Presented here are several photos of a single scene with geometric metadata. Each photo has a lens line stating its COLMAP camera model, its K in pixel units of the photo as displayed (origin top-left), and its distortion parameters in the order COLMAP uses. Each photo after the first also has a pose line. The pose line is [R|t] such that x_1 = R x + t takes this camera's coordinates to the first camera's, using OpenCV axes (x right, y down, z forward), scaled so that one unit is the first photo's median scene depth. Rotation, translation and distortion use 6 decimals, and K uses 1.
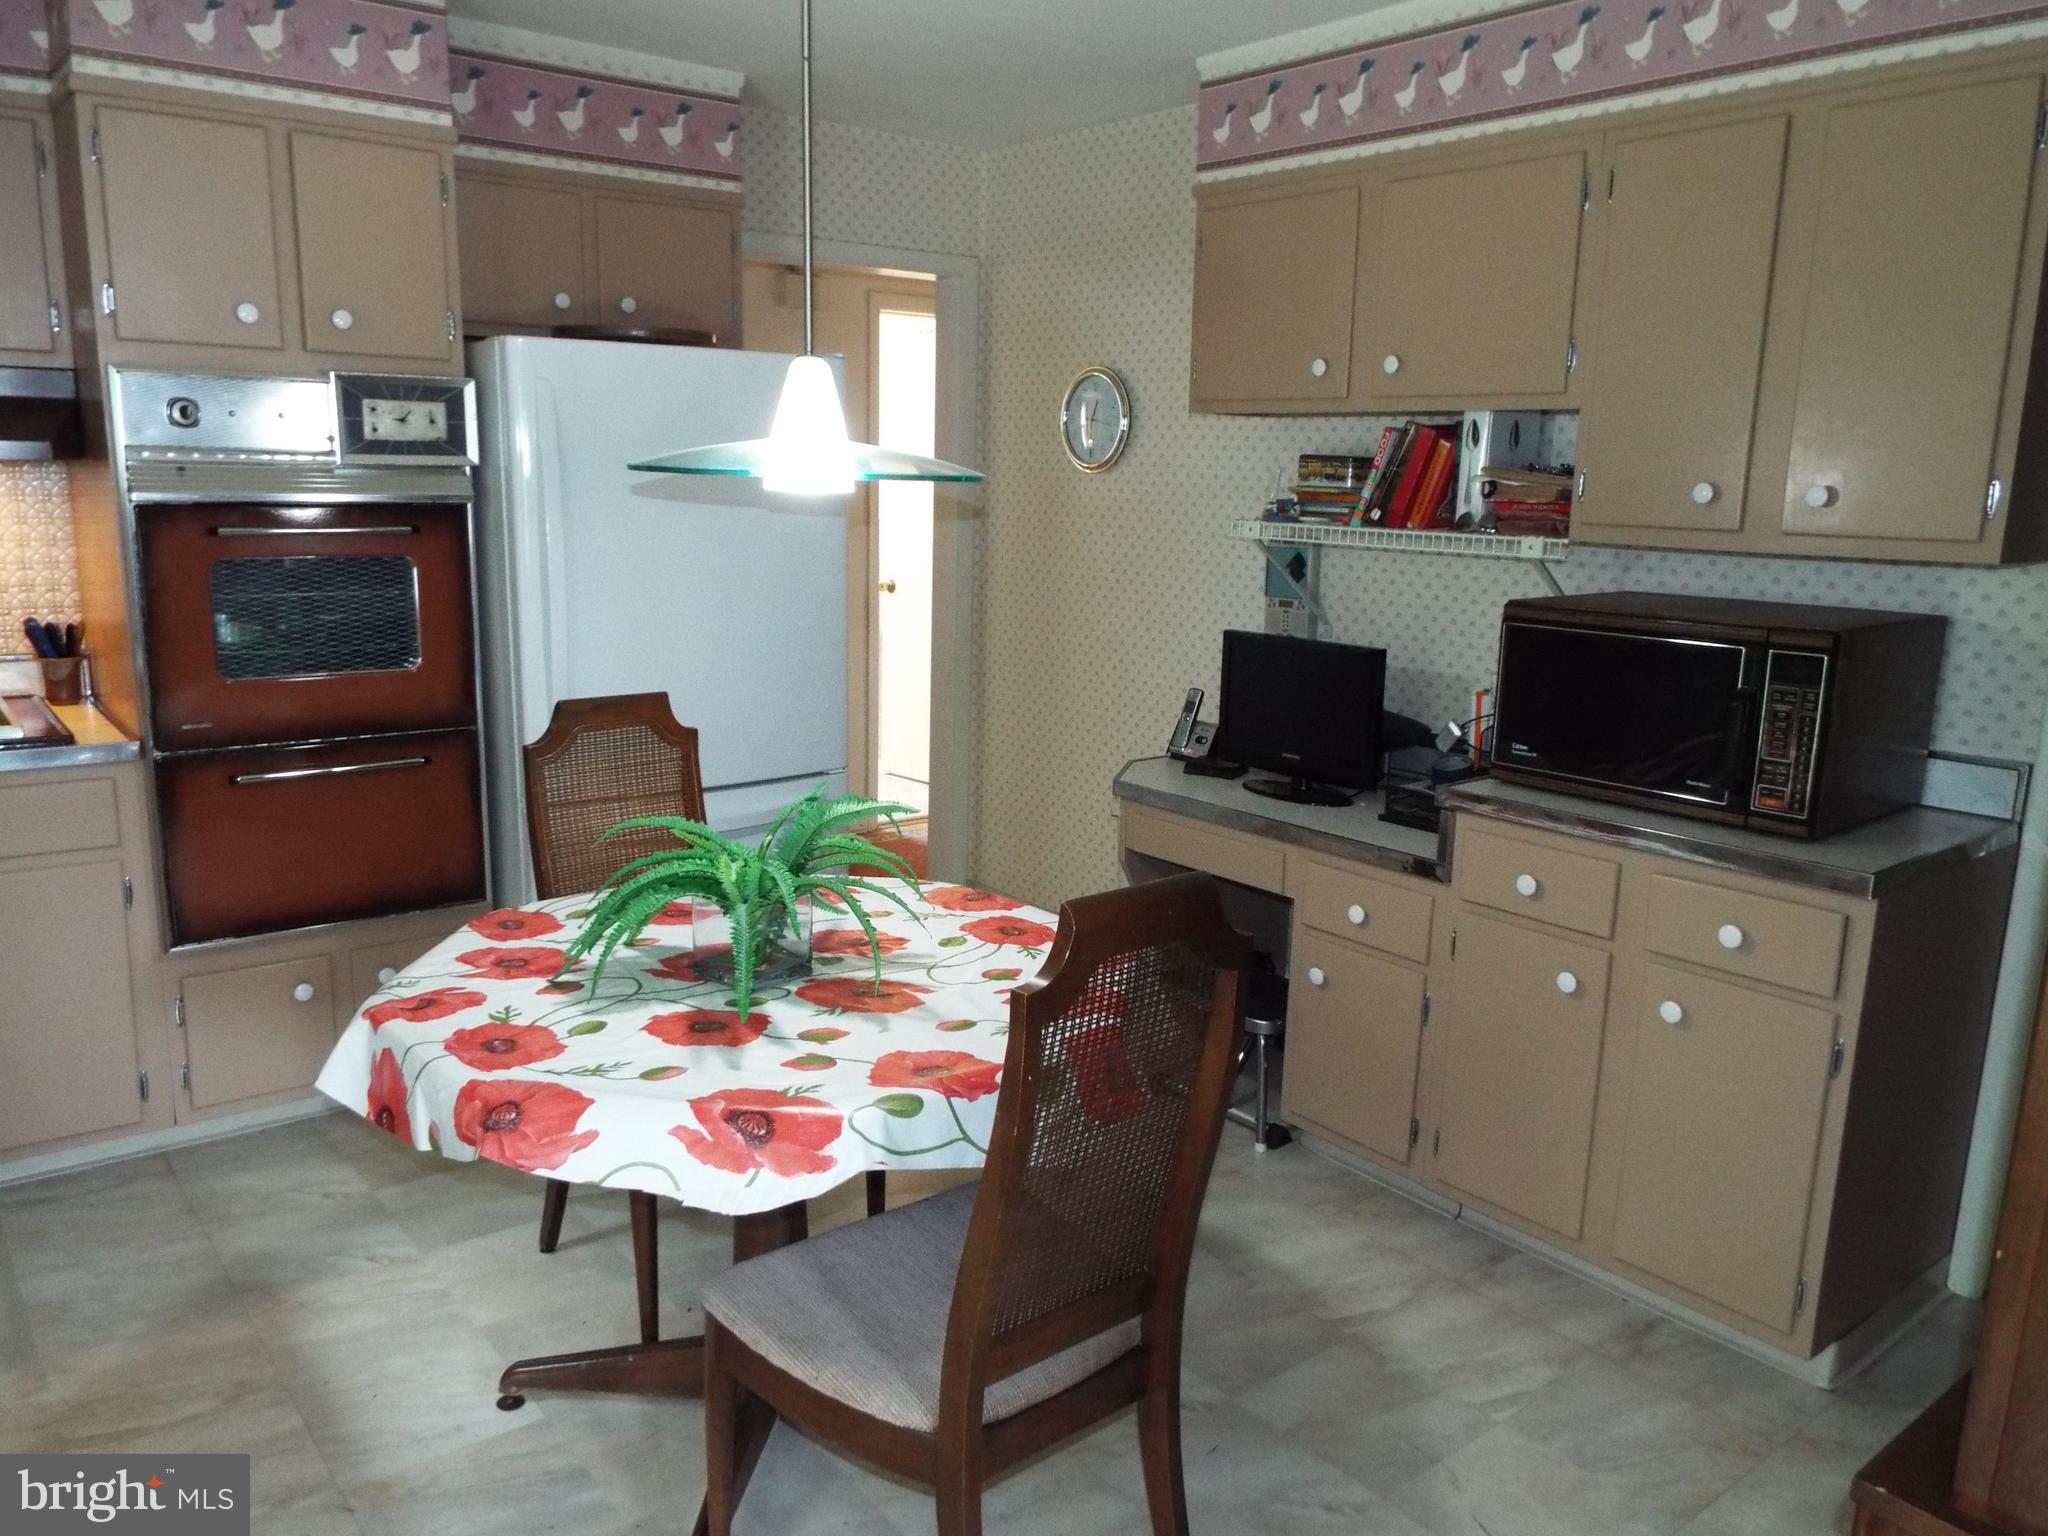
lens RADIAL K [[1498.8, 0, 1018.5], [0, 1498.8, 783.8], [0, 0, 1]] dist [-0.020166, 0.006859]
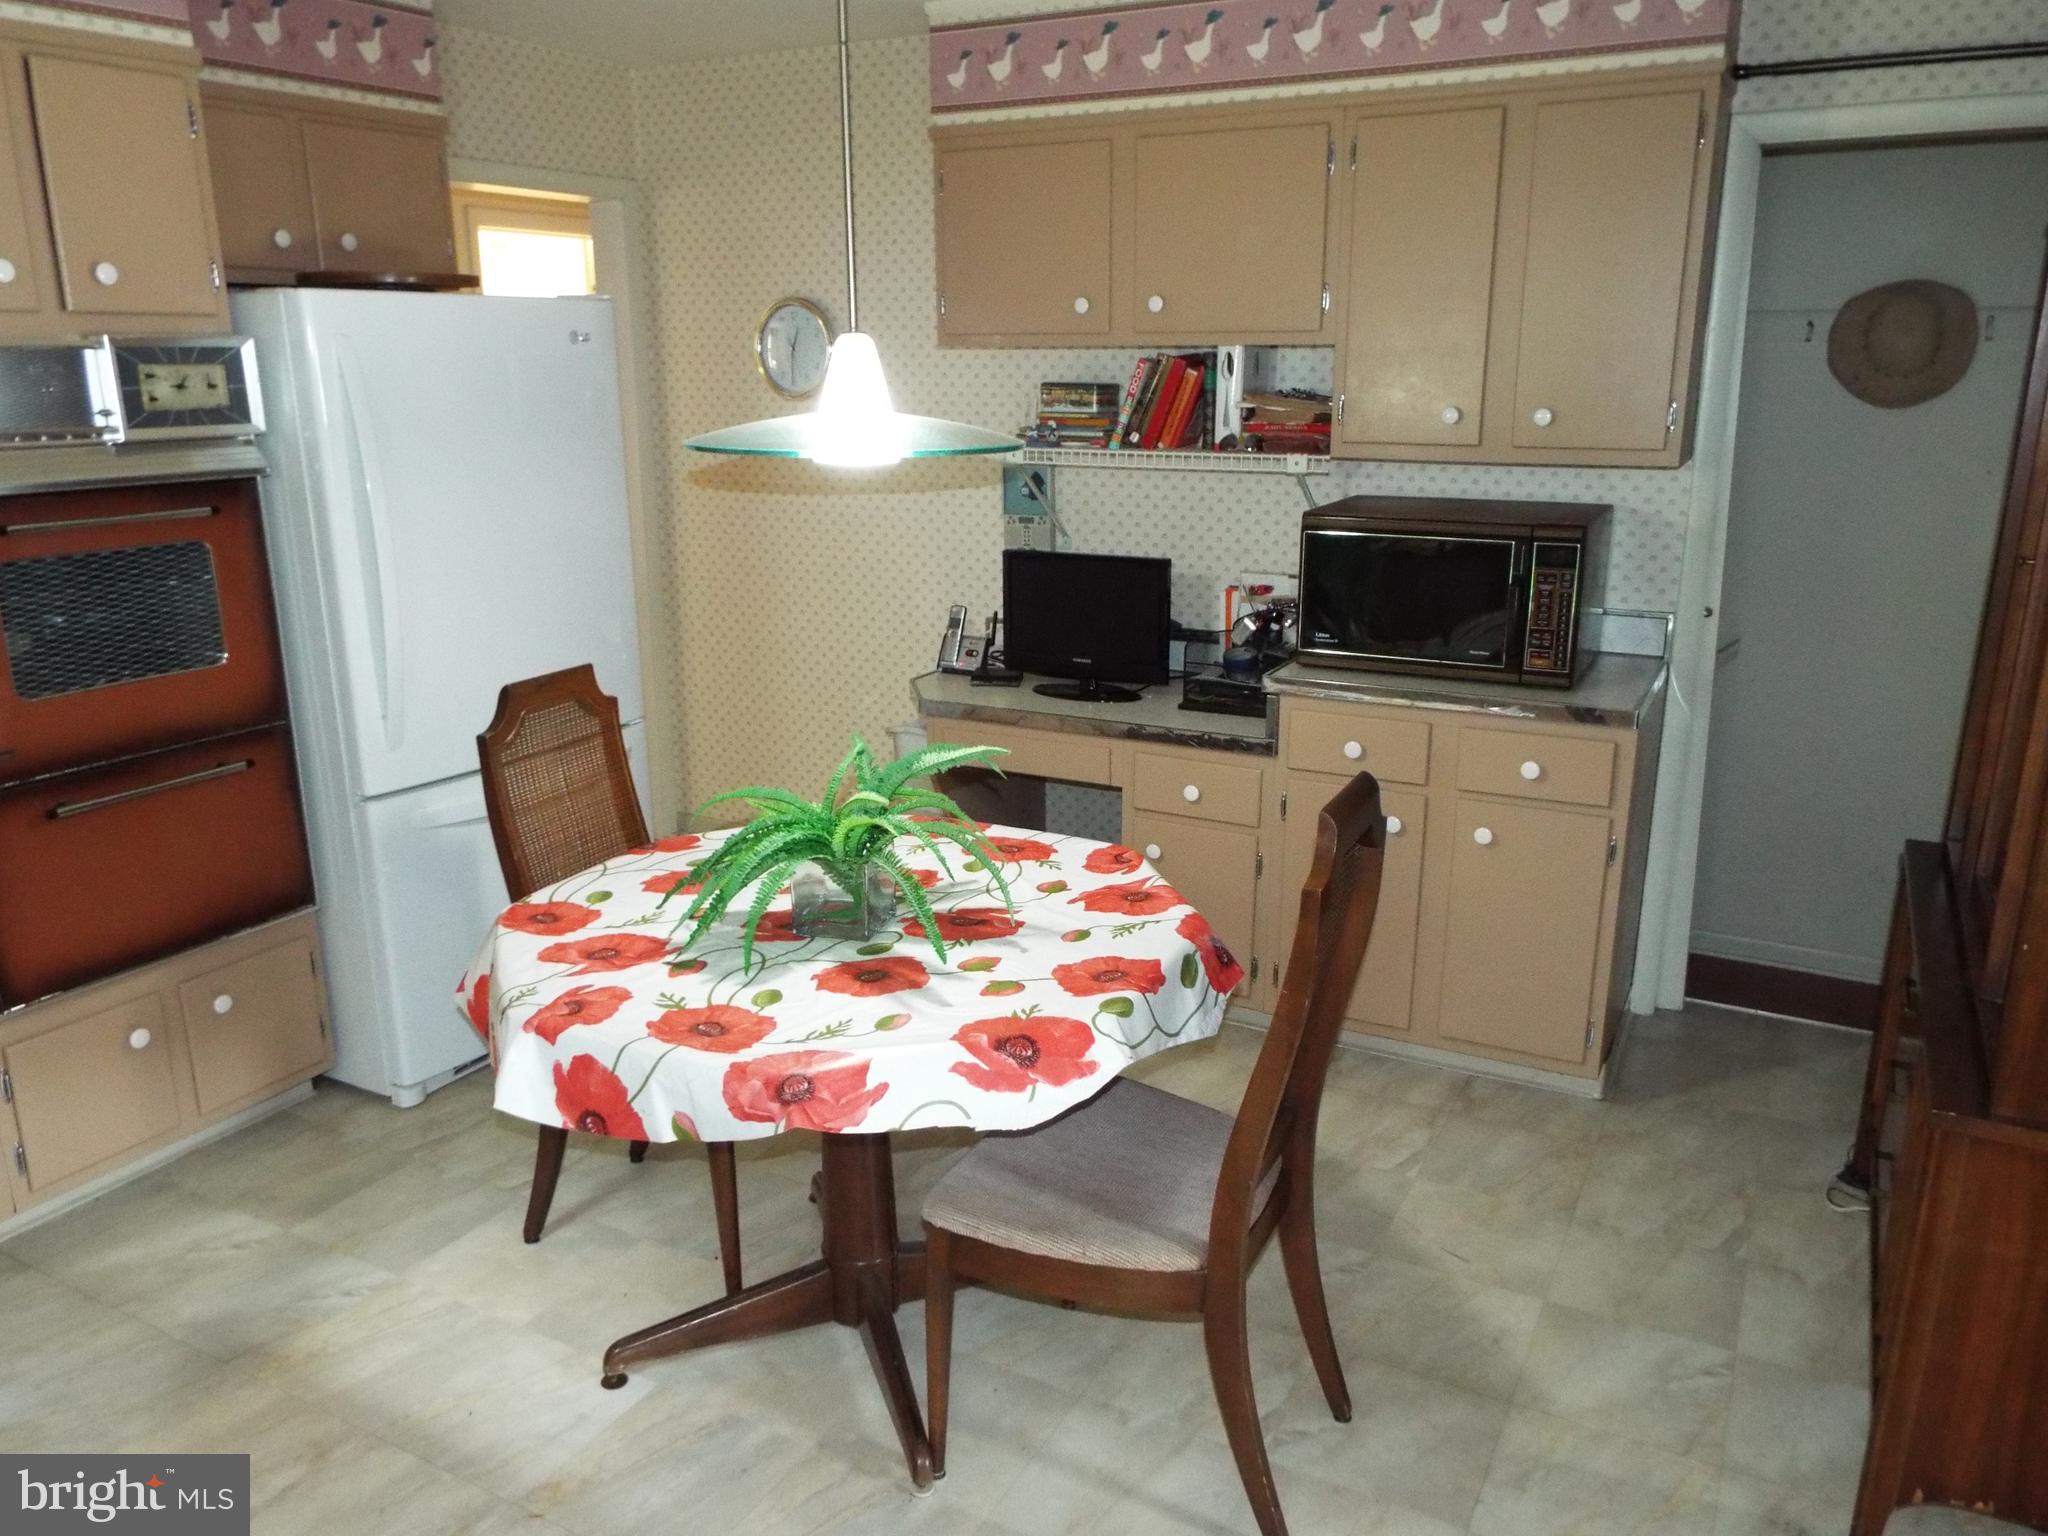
lens RADIAL K [[1498.8, 0, 1018.5], [0, 1498.8, 783.8], [0, 0, 1]] dist [-0.020166, 0.006859]
pose [[0.919745, -0.132343, 0.369532, -0.327510], [0.104688, 0.990052, 0.094009, -0.042940], [-0.378297, -0.047778, 0.924450, -0.017418]]
